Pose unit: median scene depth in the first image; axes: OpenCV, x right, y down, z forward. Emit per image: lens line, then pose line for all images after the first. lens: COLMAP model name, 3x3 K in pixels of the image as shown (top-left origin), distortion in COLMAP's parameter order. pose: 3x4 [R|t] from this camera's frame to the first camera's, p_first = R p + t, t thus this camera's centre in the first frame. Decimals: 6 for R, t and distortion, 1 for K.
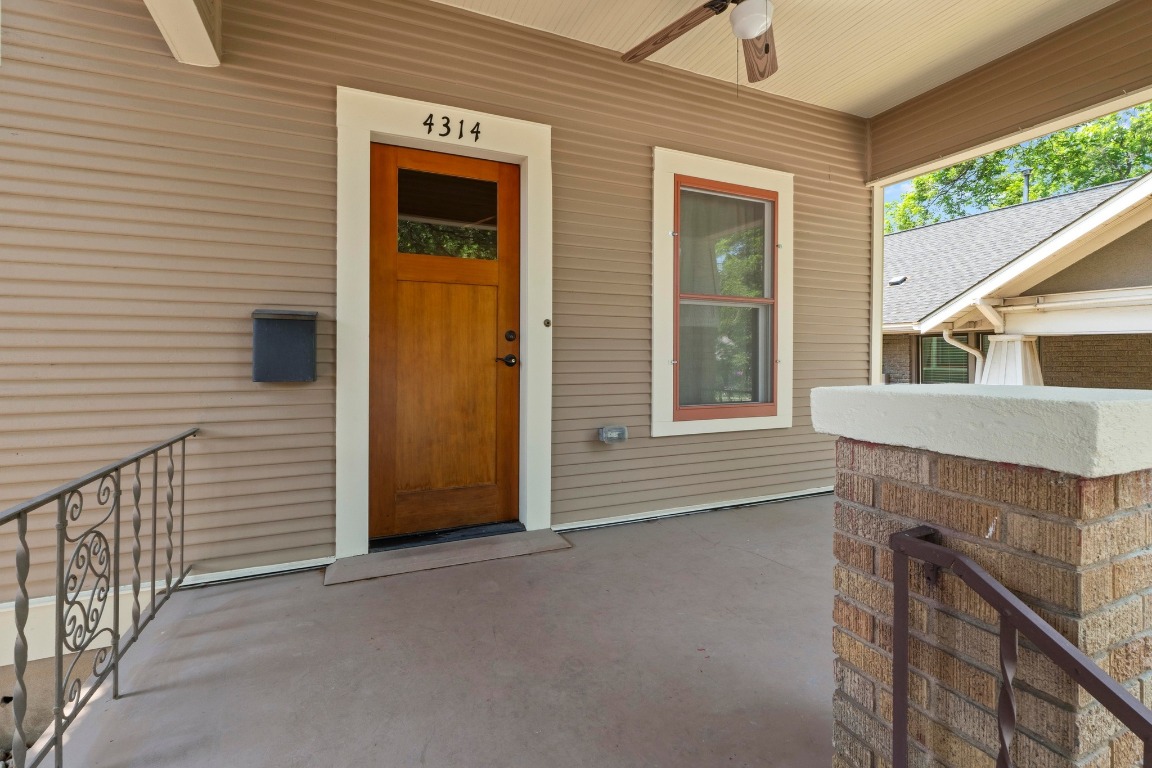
lens RADIAL K [[500.5, 0, 570.7], [0, 500.5, 356.0], [0, 0, 1]] dist [-0.006636, -0.000900]
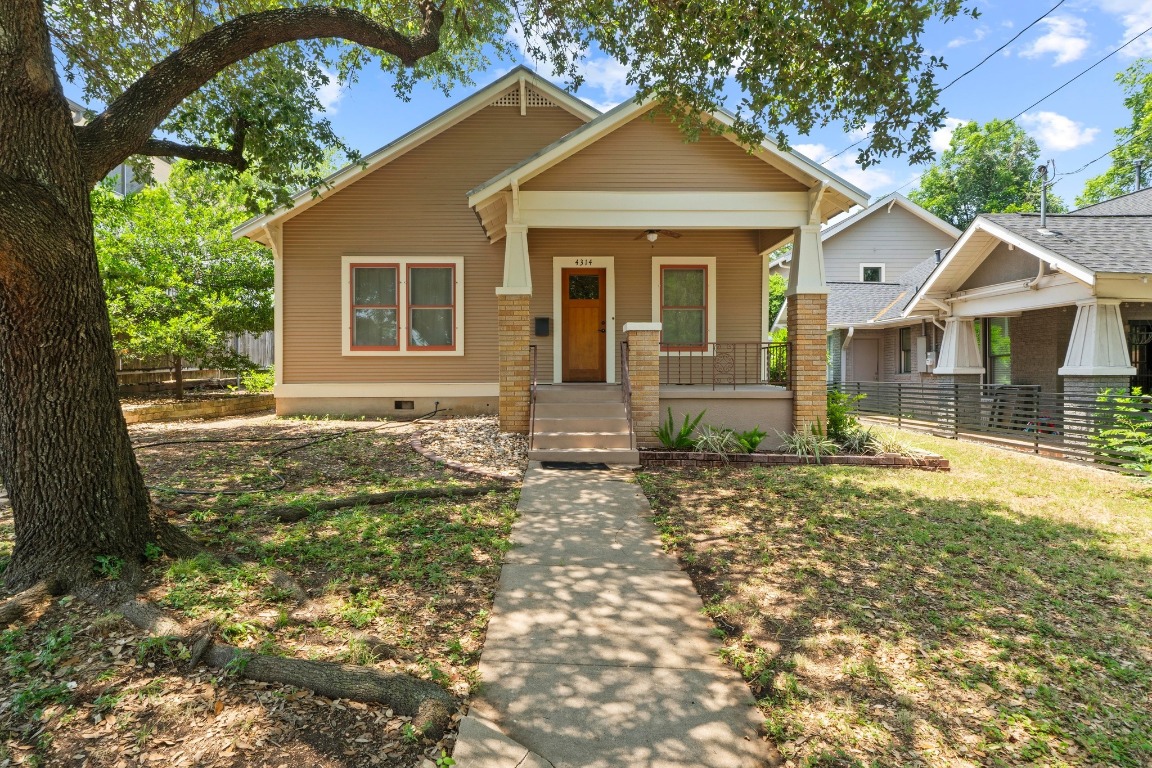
lens RADIAL K [[624.5, 0, 576.1], [0, 624.5, 382.0], [0, 0, 1]] dist [-0.002961, 0.000307]
pose [[0.926136, 0.002337, -0.377183, 1.244317], [0.005152, 0.999809, 0.018846, 0.265719], [0.377155, -0.019397, 0.925947, -2.804546]]
